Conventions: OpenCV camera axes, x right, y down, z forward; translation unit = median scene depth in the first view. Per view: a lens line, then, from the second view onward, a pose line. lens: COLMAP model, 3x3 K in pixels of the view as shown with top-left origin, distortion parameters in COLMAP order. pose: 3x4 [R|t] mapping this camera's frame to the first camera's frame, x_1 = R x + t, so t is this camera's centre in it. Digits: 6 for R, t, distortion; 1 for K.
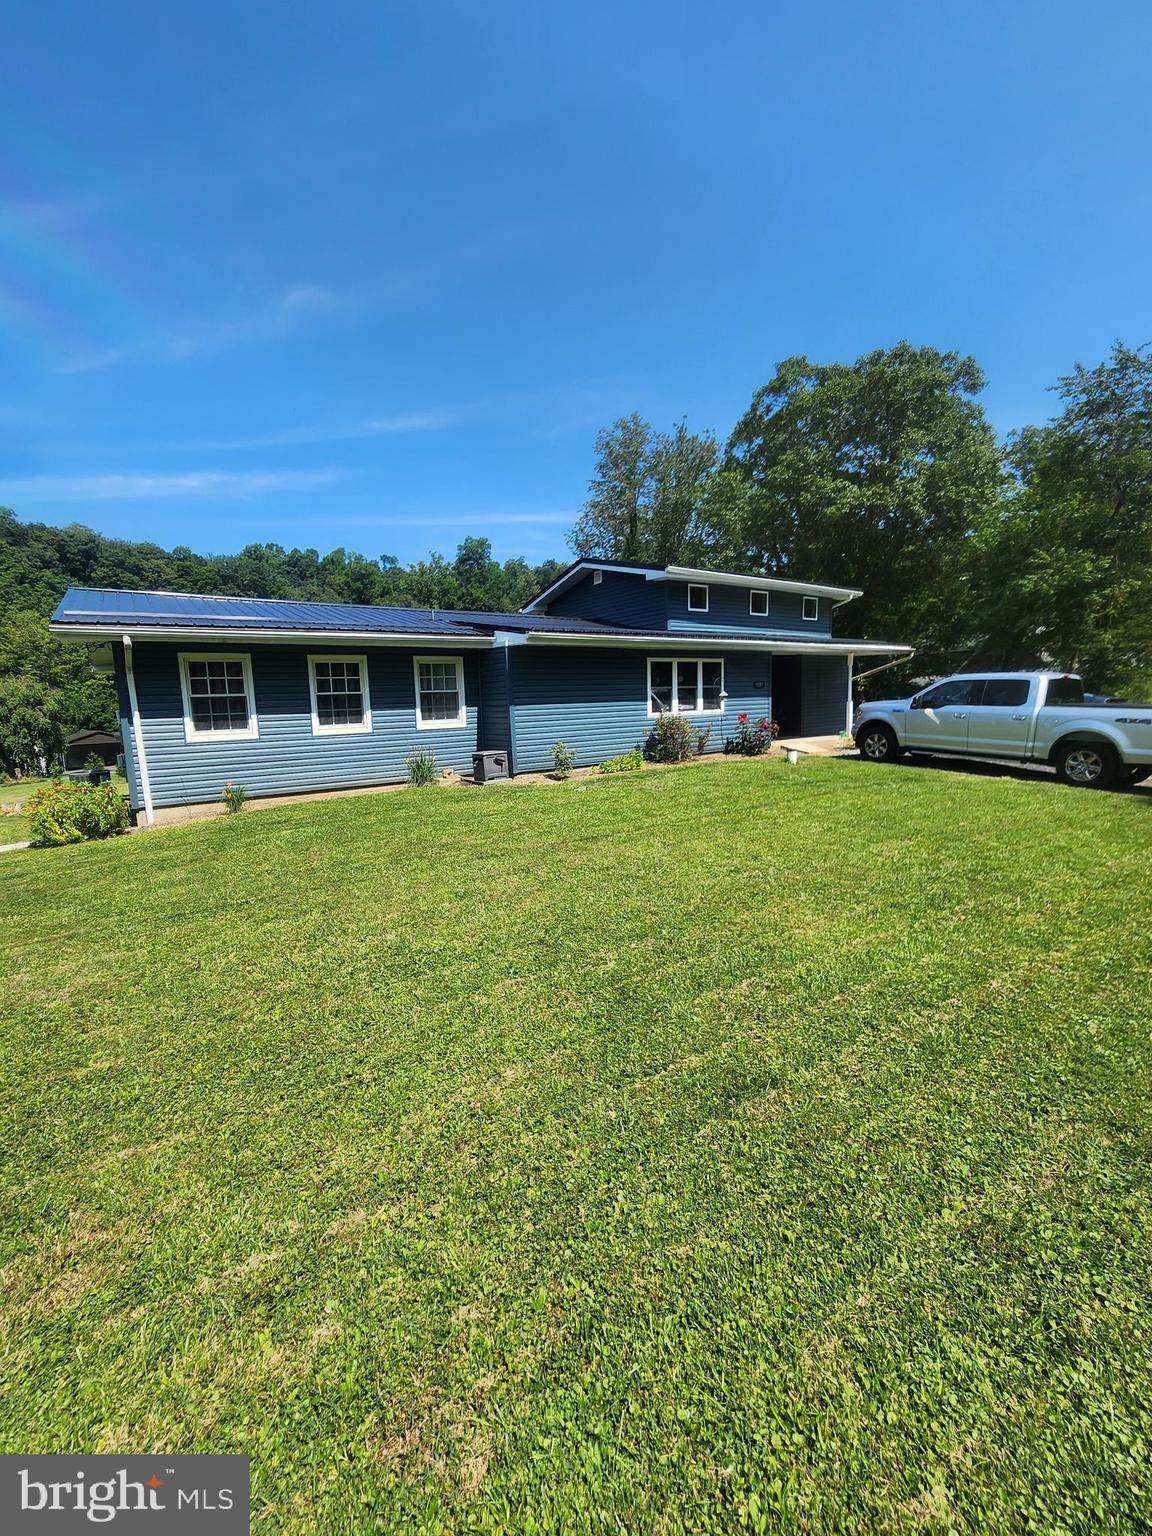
lens RADIAL K [[621.0, 0, 569.1], [0, 621.0, 768.0], [0, 0, 1]] dist [-0.002338, -0.000334]
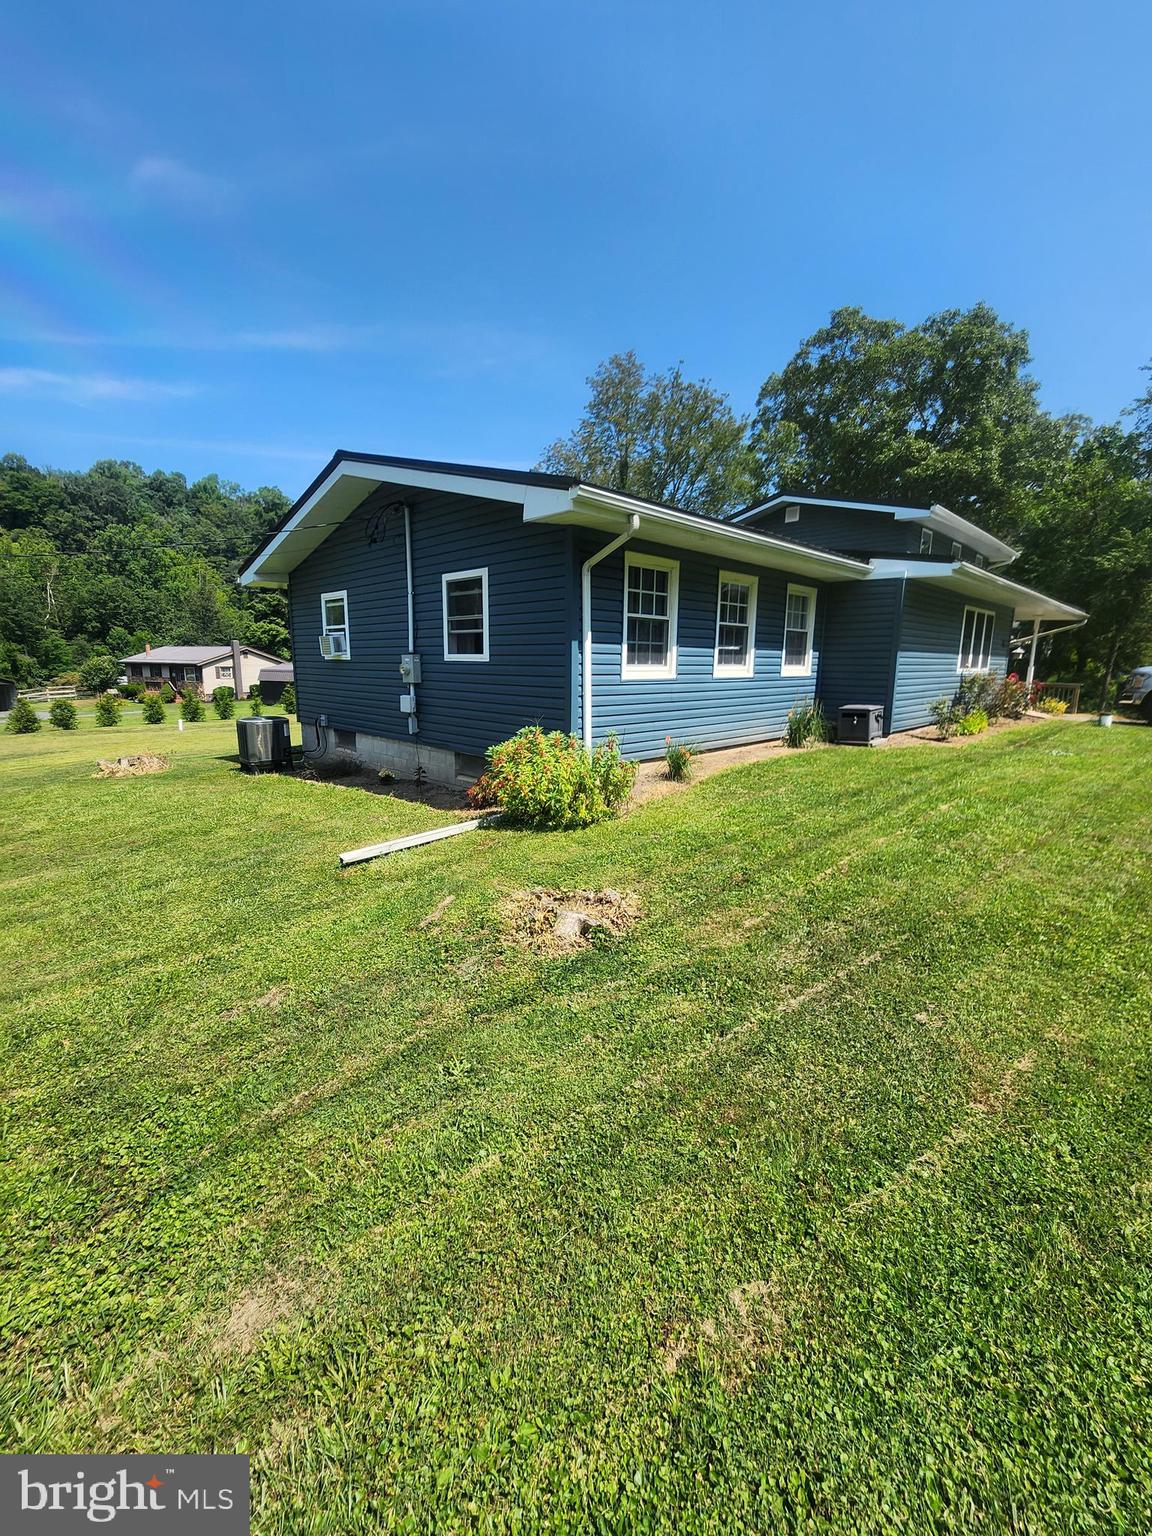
lens RADIAL K [[621.0, 0, 577.8], [0, 621.0, 768.8], [0, 0, 1]] dist [-0.002338, -0.000334]
pose [[0.983692, 0.012189, 0.179450, -0.212710], [-0.023788, 0.997753, 0.062627, 0.004976], [-0.178283, -0.065875, 0.981772, 0.078863]]
